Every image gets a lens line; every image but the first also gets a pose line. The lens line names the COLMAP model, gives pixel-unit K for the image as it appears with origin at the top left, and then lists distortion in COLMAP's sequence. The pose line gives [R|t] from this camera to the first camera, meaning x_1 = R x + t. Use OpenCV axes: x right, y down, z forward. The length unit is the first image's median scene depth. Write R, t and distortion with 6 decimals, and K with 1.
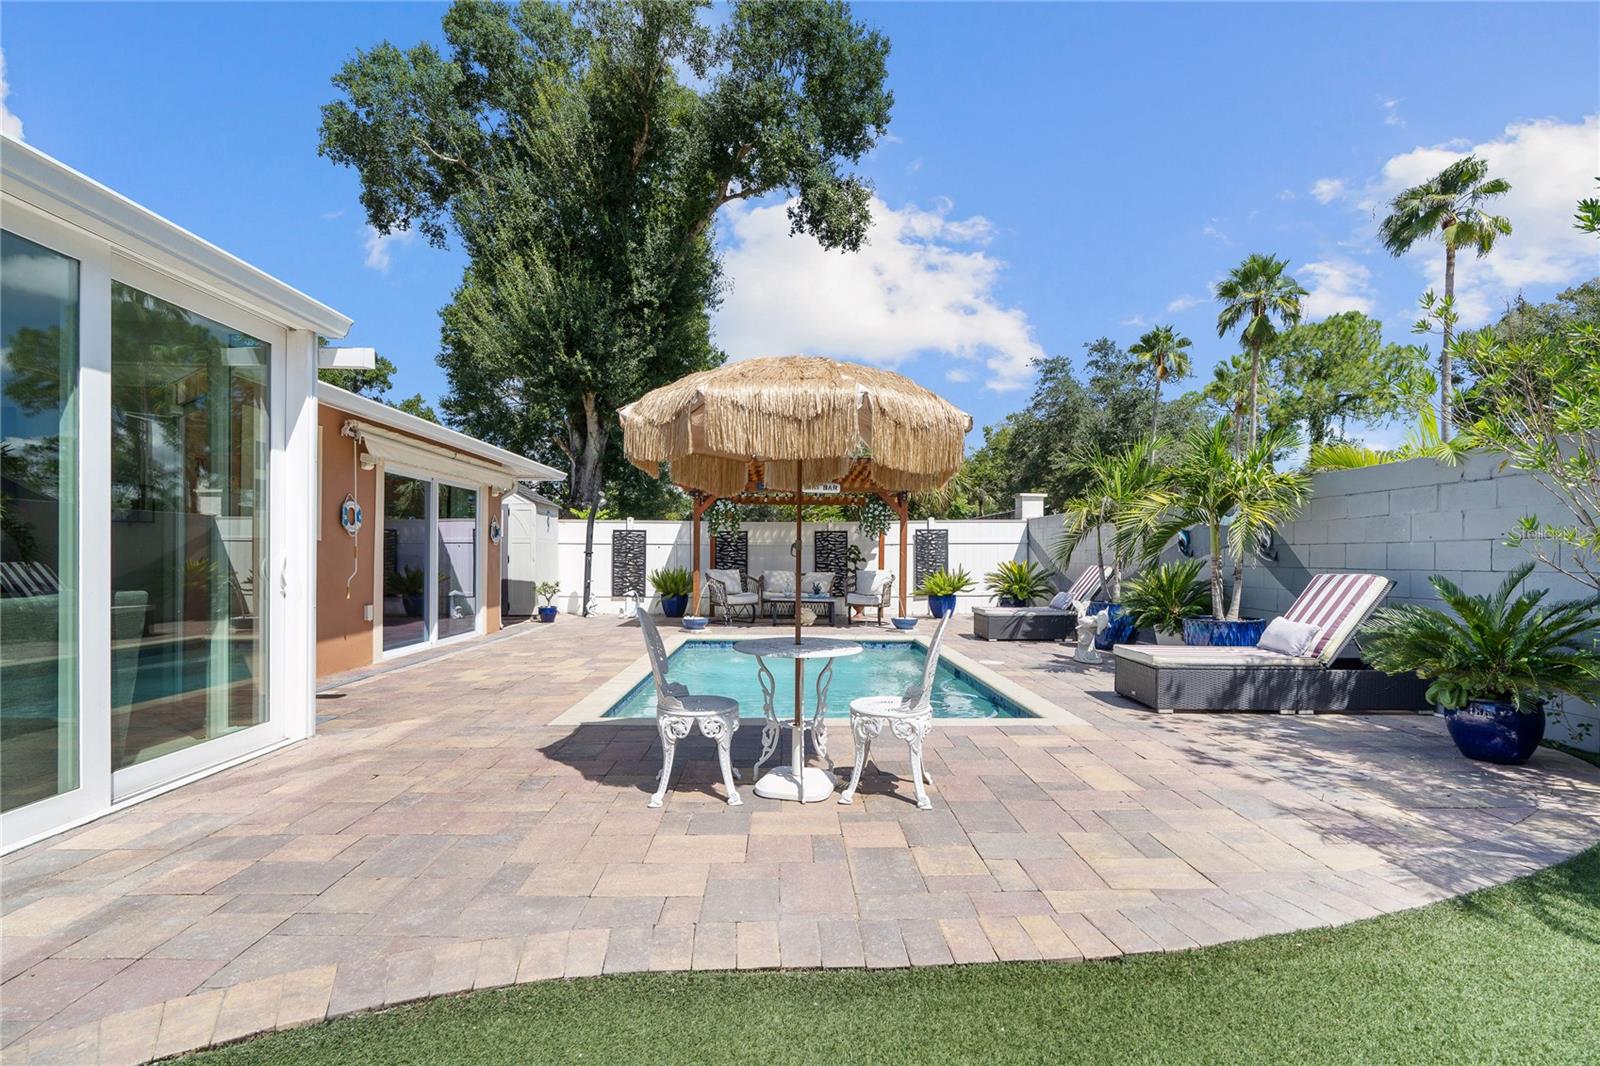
lens RADIAL K [[726.9, 0, 804.3], [0, 726.9, 554.7], [0, 0, 1]] dist [-0.002273, -0.000191]
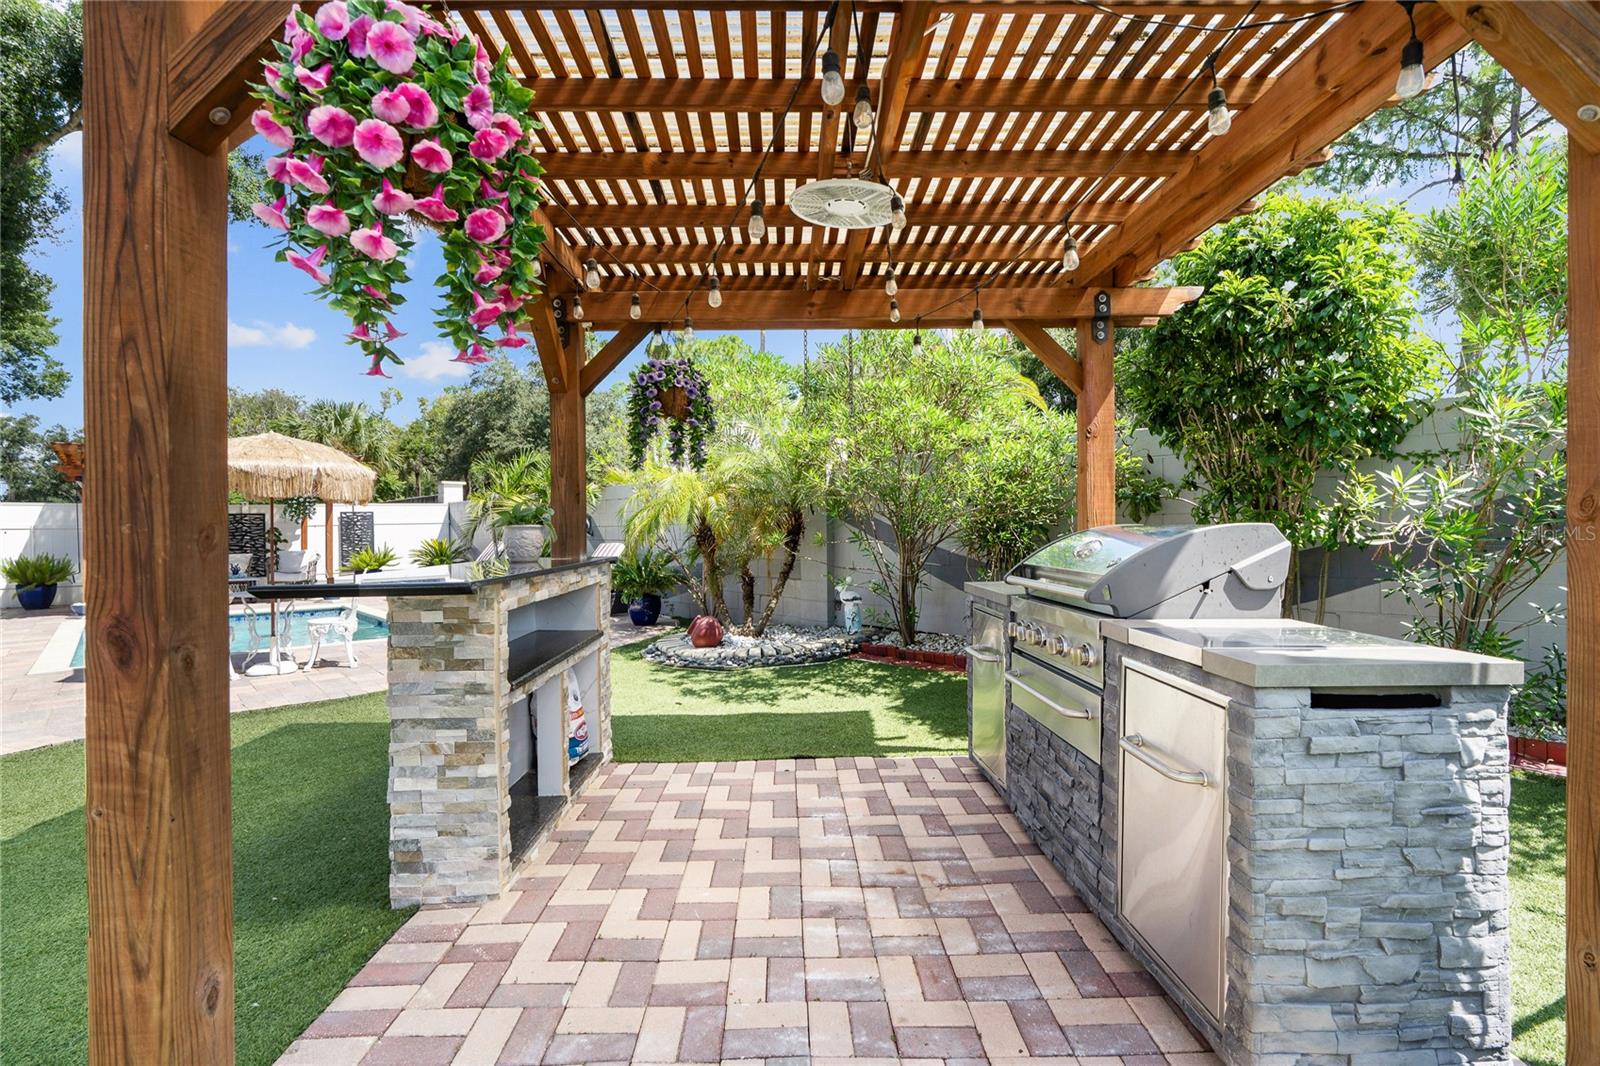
lens RADIAL K [[748.6, 0, 801.2], [0, 748.6, 527.2], [0, 0, 1]] dist [-0.002965, -0.000532]
pose [[0.759714, -0.013526, 0.650116, -0.043707], [0.013927, 0.999893, 0.004528, -0.005796], [-0.650108, 0.005614, 0.759821, -0.258121]]
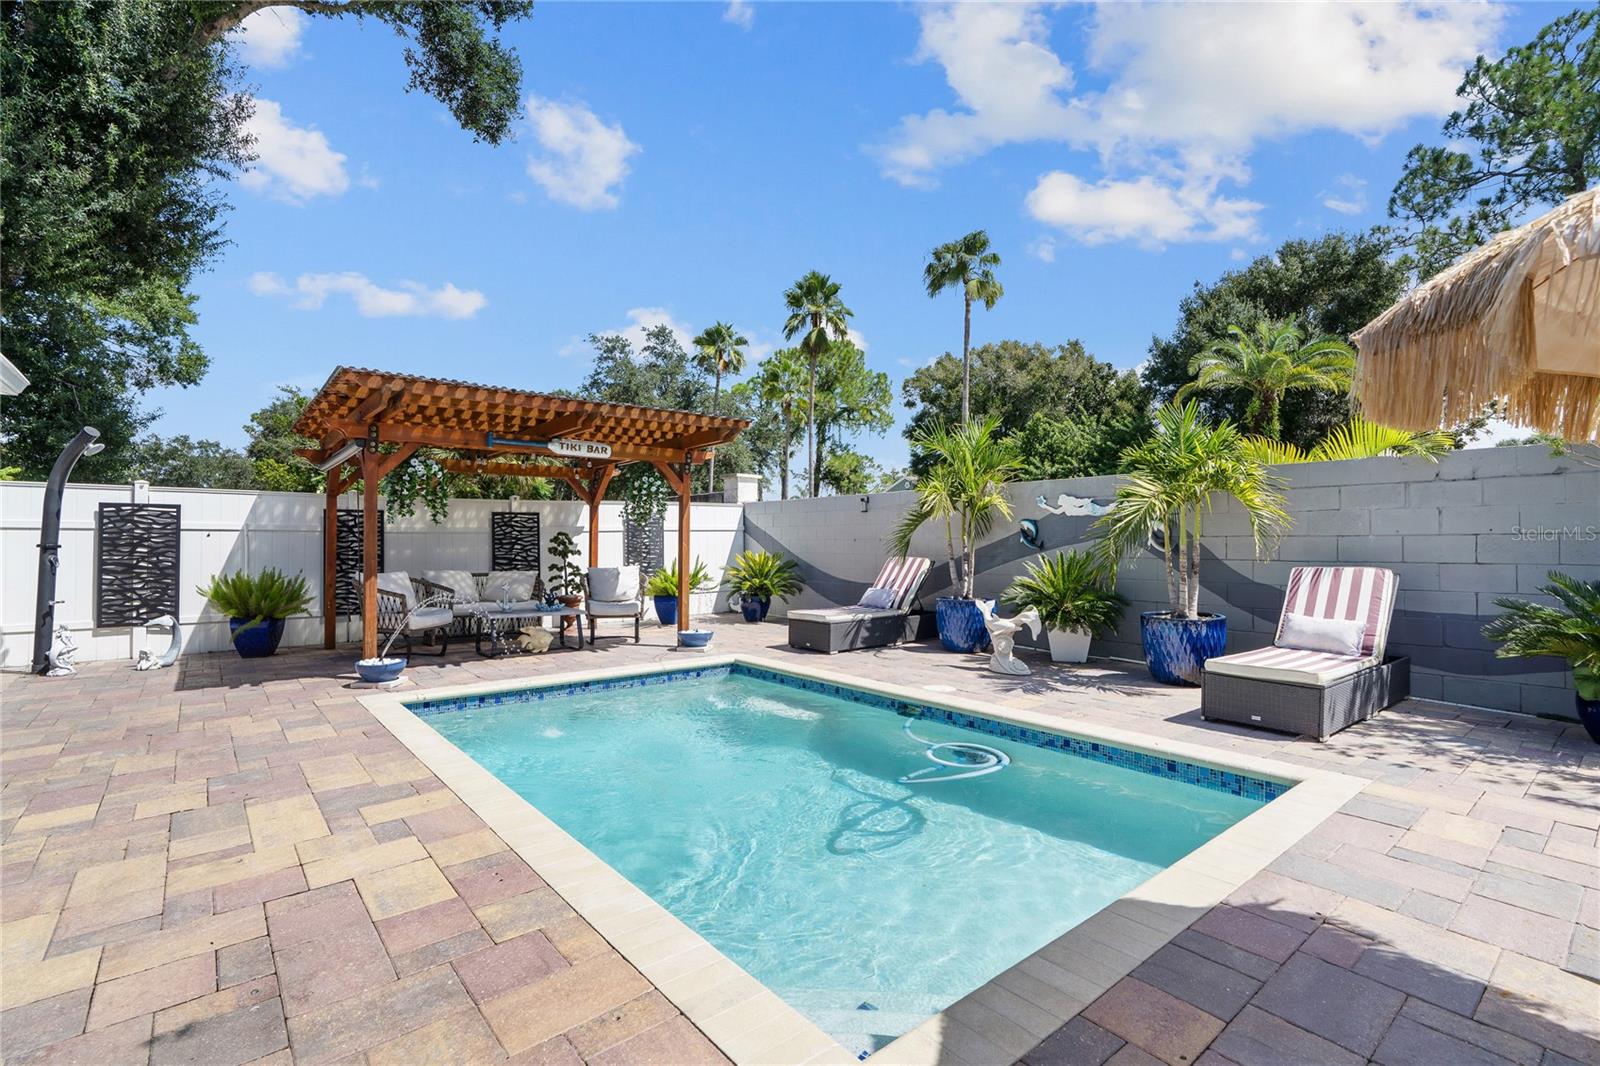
lens RADIAL K [[727.1, 0, 800.0], [0, 727.1, 533.0], [0, 0, 1]] dist [-0.002952, 0.000311]
pose [[0.788527, 0.000740, 0.615000, -0.153046], [0.003787, 0.999974, -0.006058, -0.005709], [-0.614989, 0.007106, 0.788504, 0.221585]]
